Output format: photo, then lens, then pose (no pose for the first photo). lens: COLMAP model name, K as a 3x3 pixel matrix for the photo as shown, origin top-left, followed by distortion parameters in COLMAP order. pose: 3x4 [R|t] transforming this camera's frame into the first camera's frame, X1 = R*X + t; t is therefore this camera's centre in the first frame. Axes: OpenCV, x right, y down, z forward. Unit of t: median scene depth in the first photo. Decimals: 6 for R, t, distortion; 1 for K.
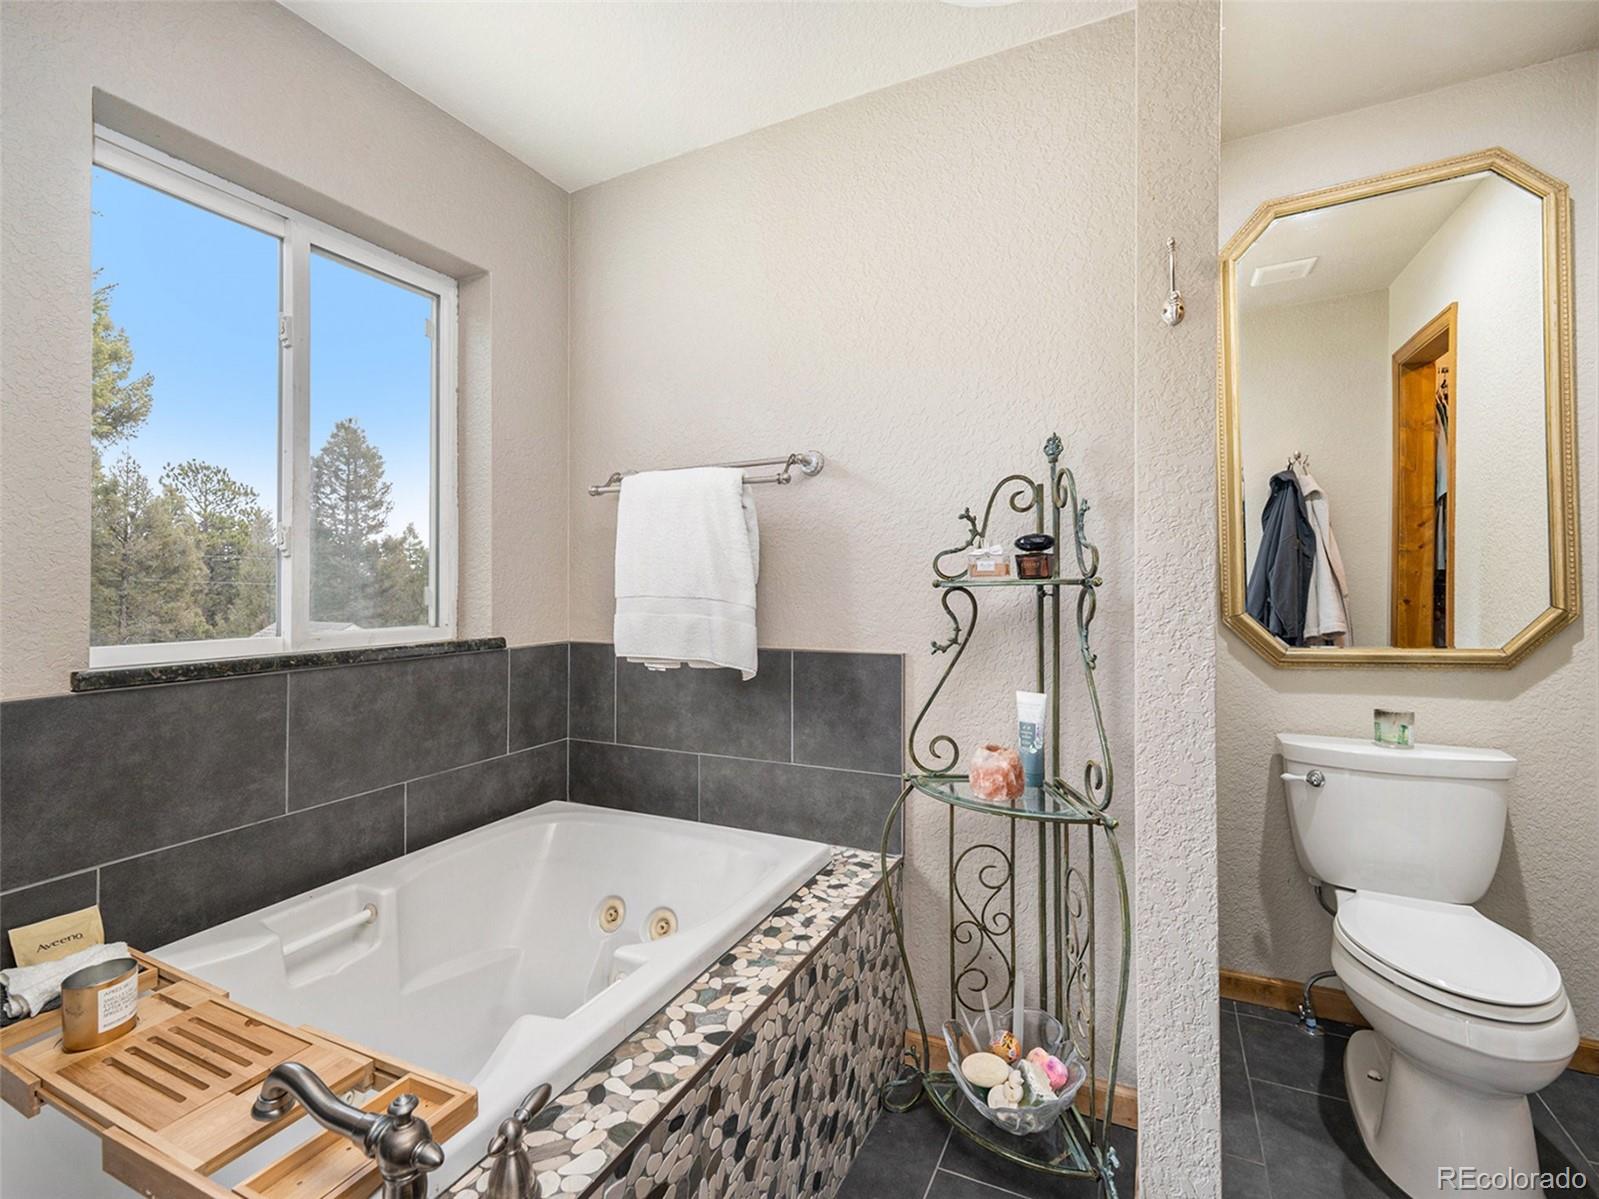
lens RADIAL K [[733.4, 0, 799.5], [0, 733.4, 599.5], [0, 0, 1]] dist [0.001941, 0.024183]
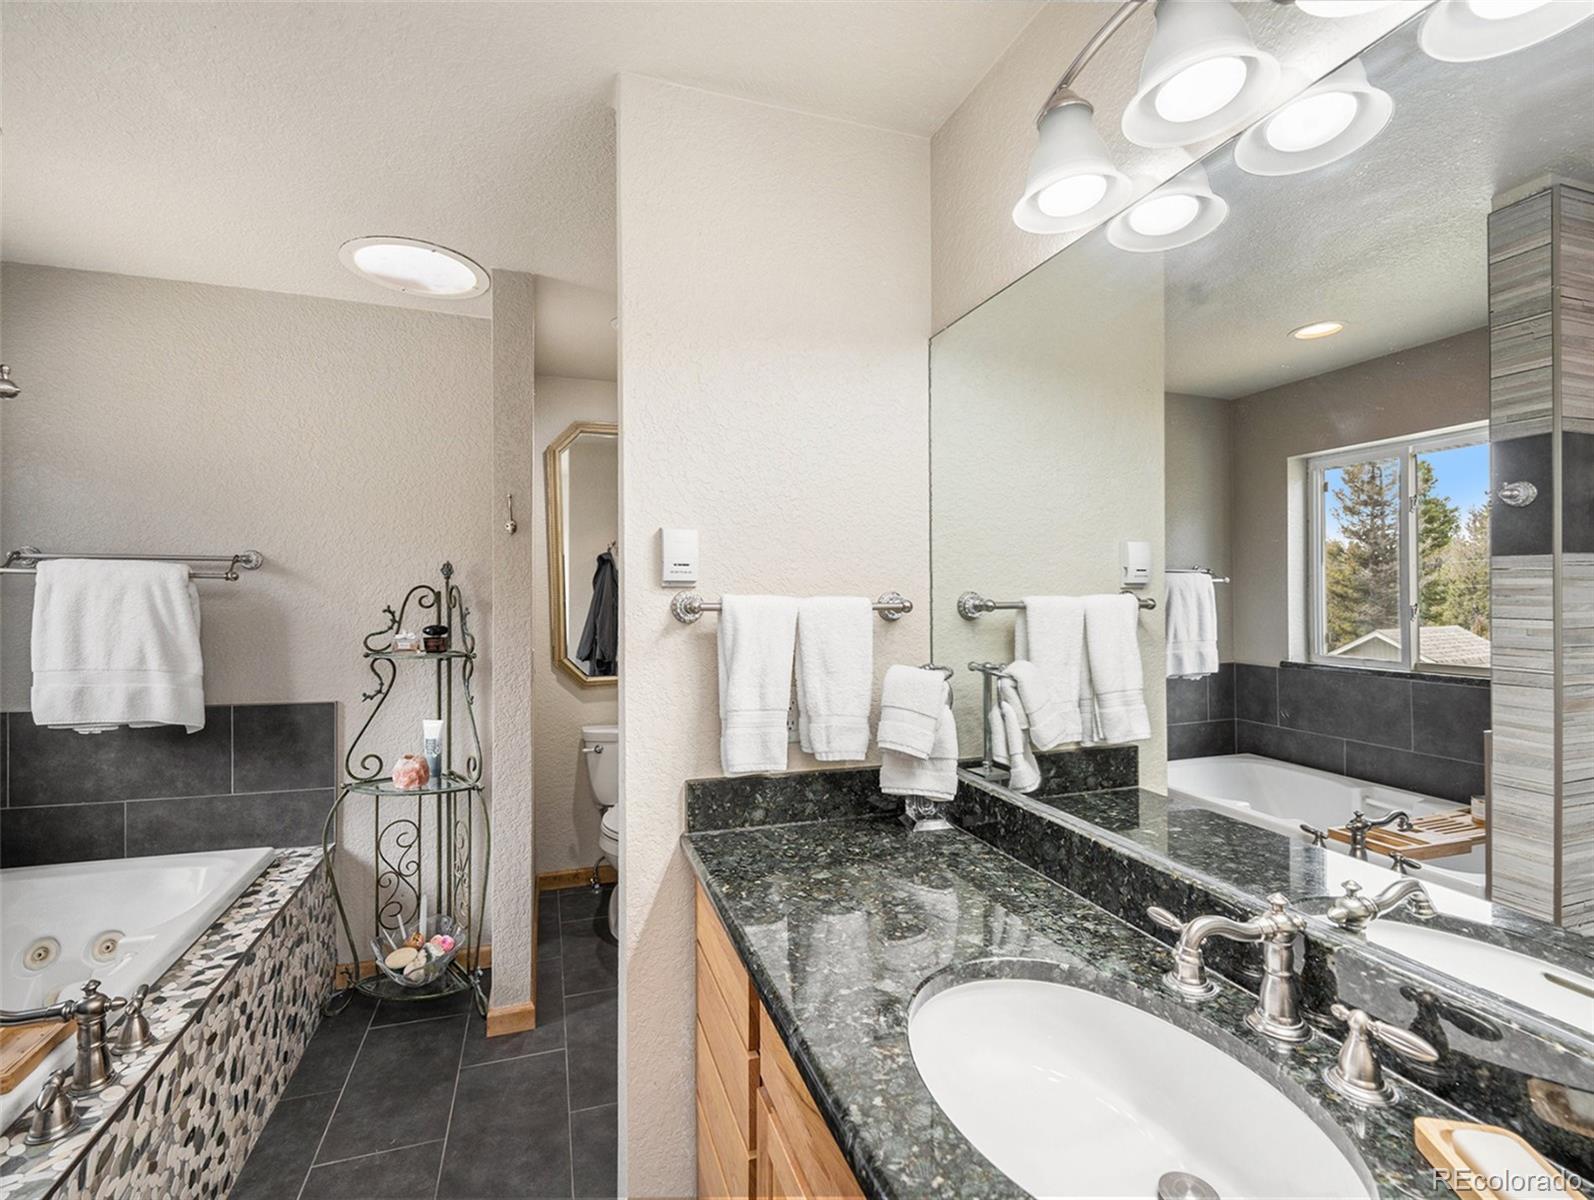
lens RADIAL K [[758.2, 0, 823.8], [0, 758.2, 599.8], [0, 0, 1]] dist [0.013546, -0.025860]
pose [[0.692719, 0.002108, 0.721205, -0.295042], [-0.002974, 0.999996, -0.000066, -0.140730], [-0.721202, -0.002099, 0.692722, -0.781874]]
